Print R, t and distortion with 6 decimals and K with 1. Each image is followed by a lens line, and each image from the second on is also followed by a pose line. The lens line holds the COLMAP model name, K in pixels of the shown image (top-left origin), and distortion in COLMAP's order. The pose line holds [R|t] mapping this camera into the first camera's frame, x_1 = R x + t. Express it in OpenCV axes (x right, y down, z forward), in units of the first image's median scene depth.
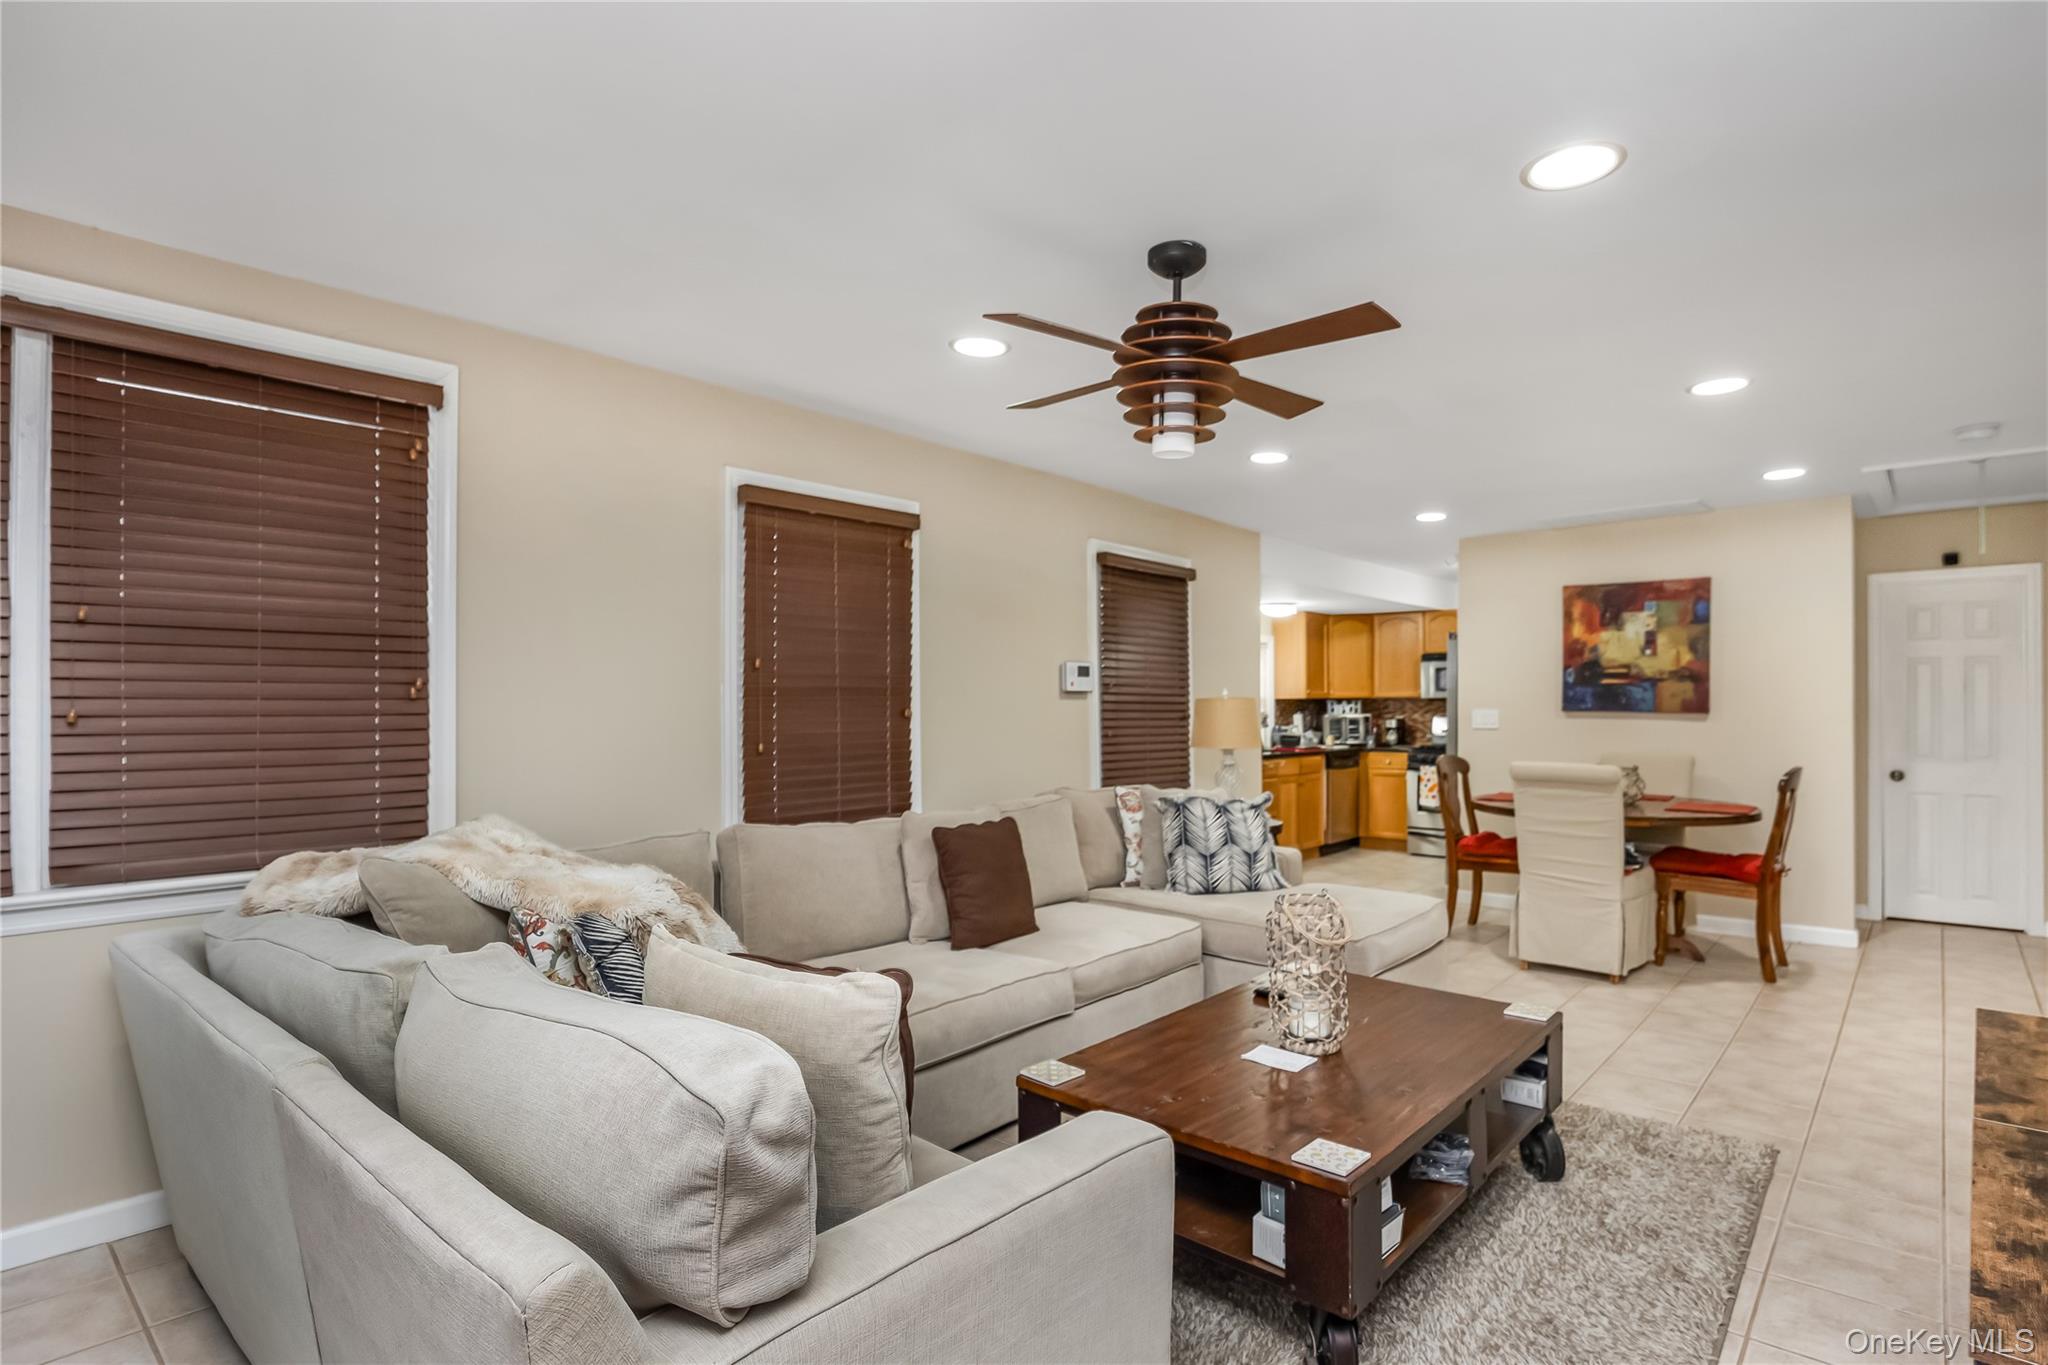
lens RADIAL K [[1040.3, 0, 1029.4], [0, 1040.3, 695.8], [0, 0, 1]] dist [0.002928, -0.000527]
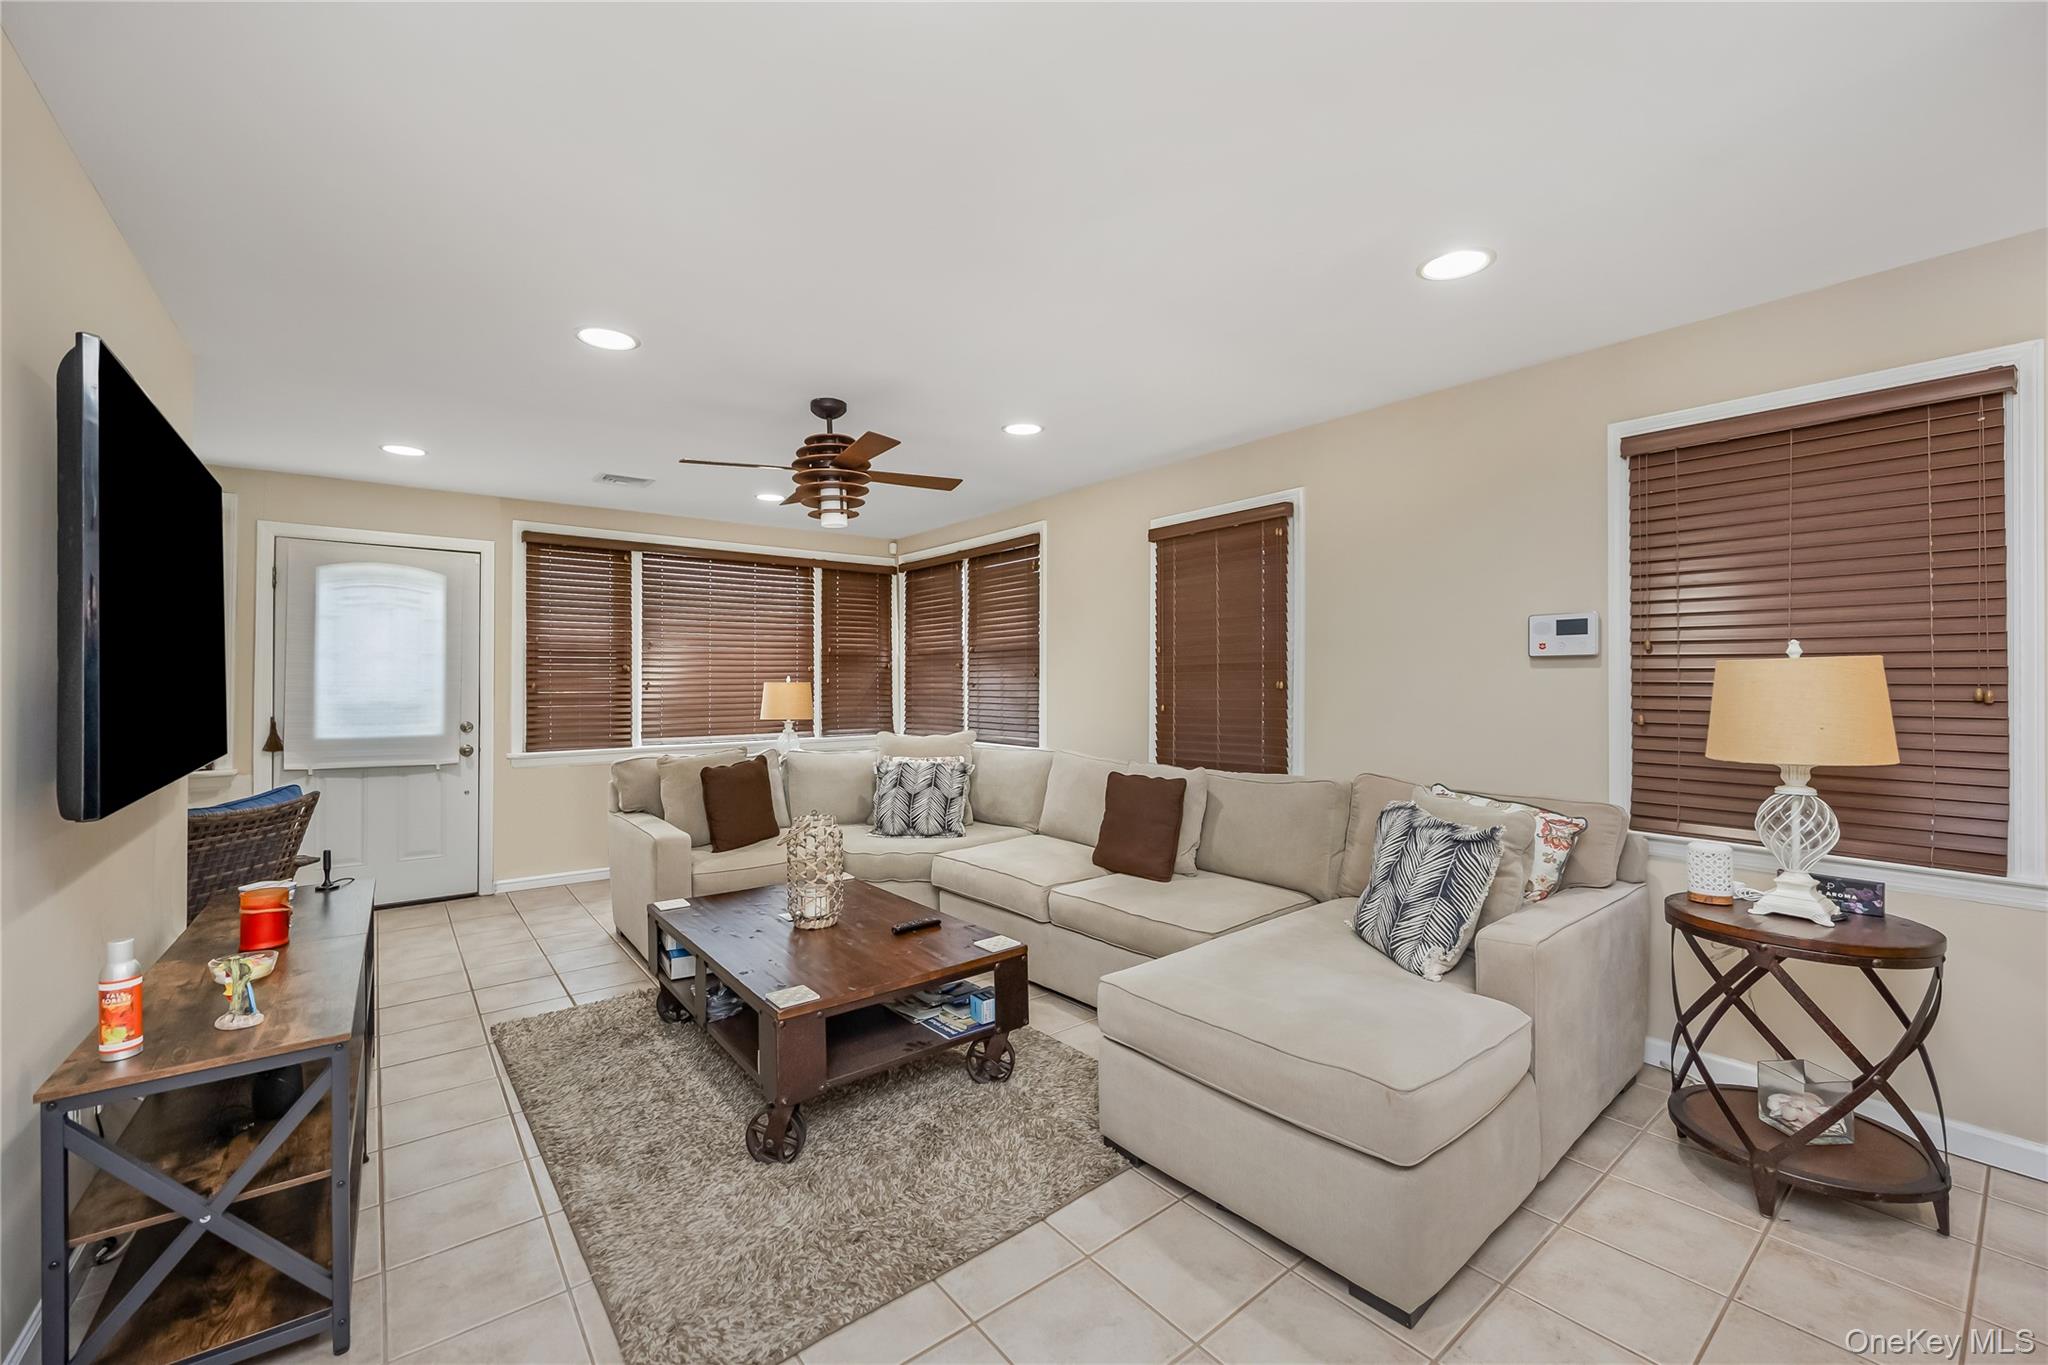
lens RADIAL K [[817.7, 0, 1029.9], [0, 817.7, 684.6], [0, 0, 1]] dist [-0.001372, -0.000632]
pose [[-0.173565, 0.003824, -0.984815, 0.815939], [0.009432, 0.999953, 0.002220, 0.012546], [0.984777, -0.008903, -0.173593, 0.929651]]
